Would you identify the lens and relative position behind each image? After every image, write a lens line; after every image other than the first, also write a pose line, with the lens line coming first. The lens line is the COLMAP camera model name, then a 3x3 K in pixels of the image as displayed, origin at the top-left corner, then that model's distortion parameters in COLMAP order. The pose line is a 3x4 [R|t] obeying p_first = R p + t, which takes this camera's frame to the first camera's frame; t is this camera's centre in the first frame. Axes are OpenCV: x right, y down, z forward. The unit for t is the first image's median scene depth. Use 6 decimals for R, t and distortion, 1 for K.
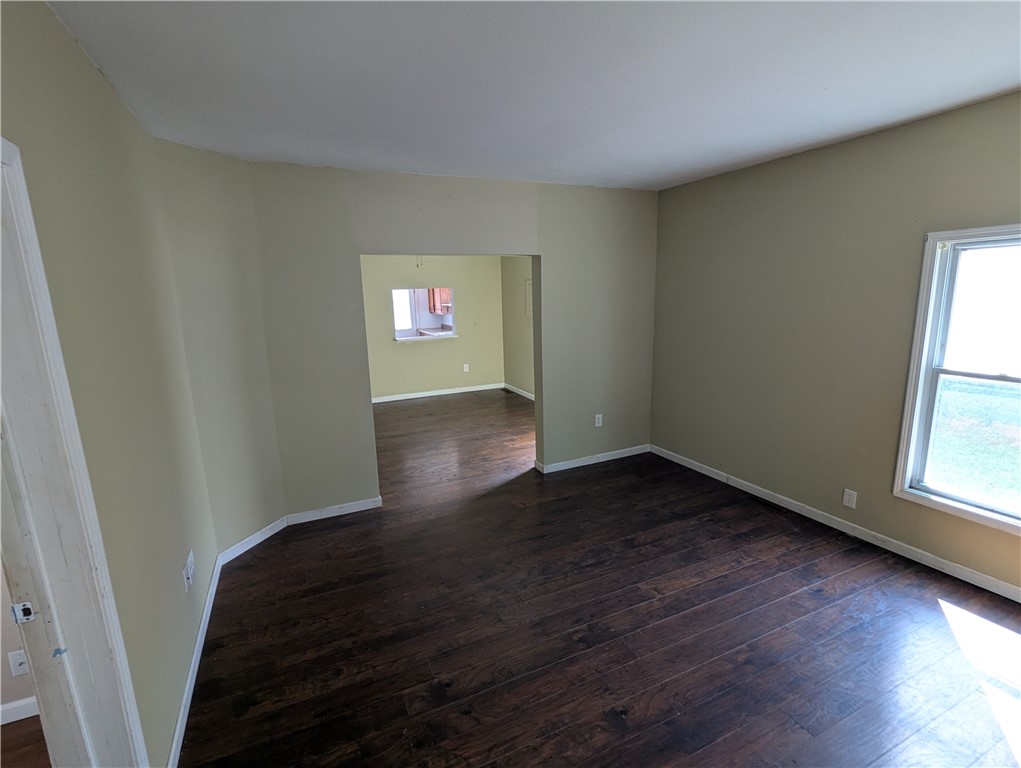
lens RADIAL K [[488.4, 0, 511.0], [0, 488.4, 386.8], [0, 0, 1]] dist [-0.003698, 0.004398]
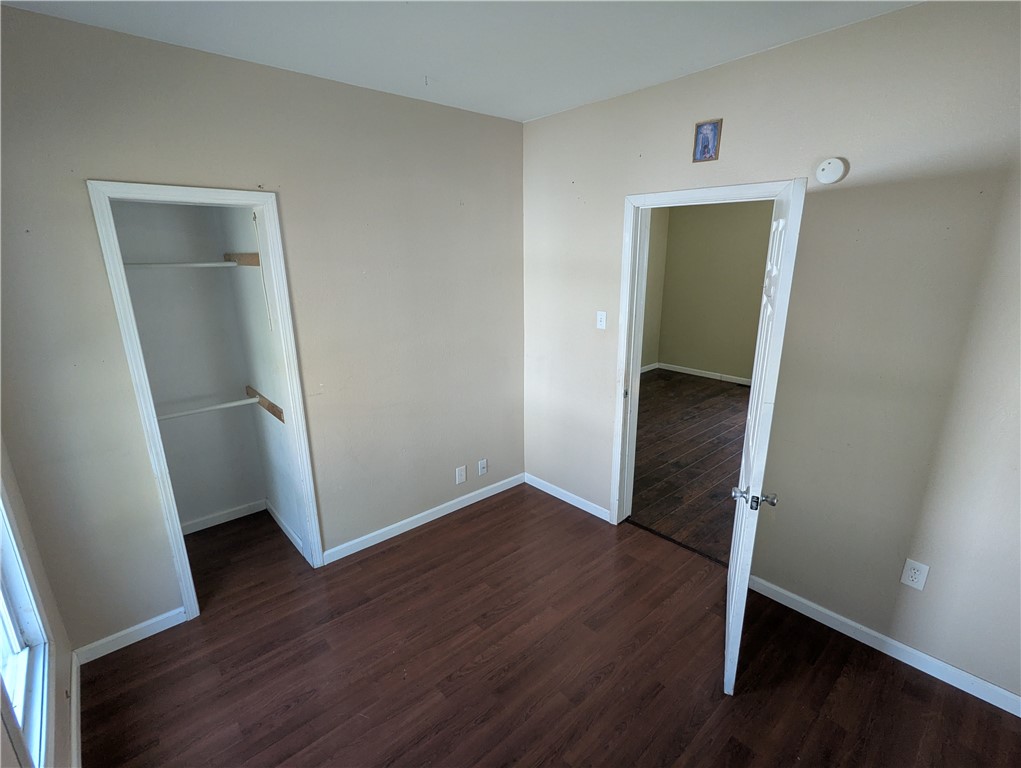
lens RADIAL K [[488.4, 0, 511.0], [0, 488.4, 386.8], [0, 0, 1]] dist [-0.003698, 0.004398]
pose [[0.959643, -0.064053, 0.273830, -0.855462], [0.044011, 0.995924, 0.078726, 0.087592], [-0.277756, -0.063498, 0.958551, -0.438120]]
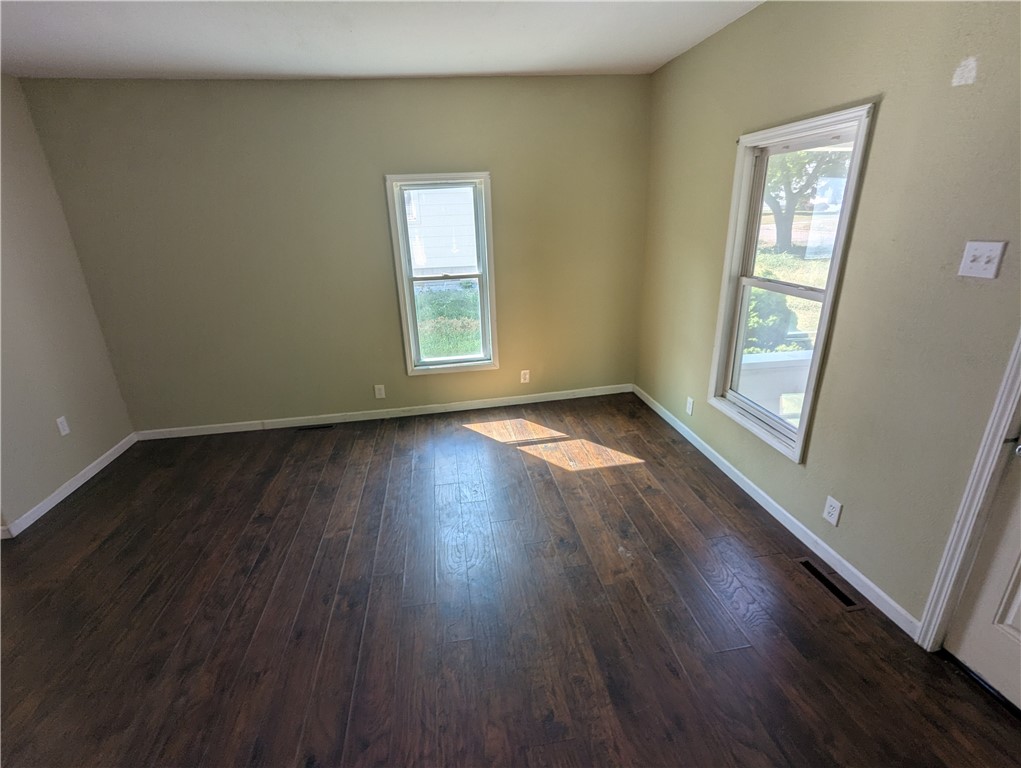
lens RADIAL K [[482.5, 0, 507.5], [0, 482.5, 392.8], [0, 0, 1]] dist [-0.000245, 0.001031]
pose [[0.289701, -0.323186, 0.900902, -0.352334], [0.212515, 0.939490, 0.268691, -0.036169], [-0.933226, 0.113615, 0.340853, 0.270612]]
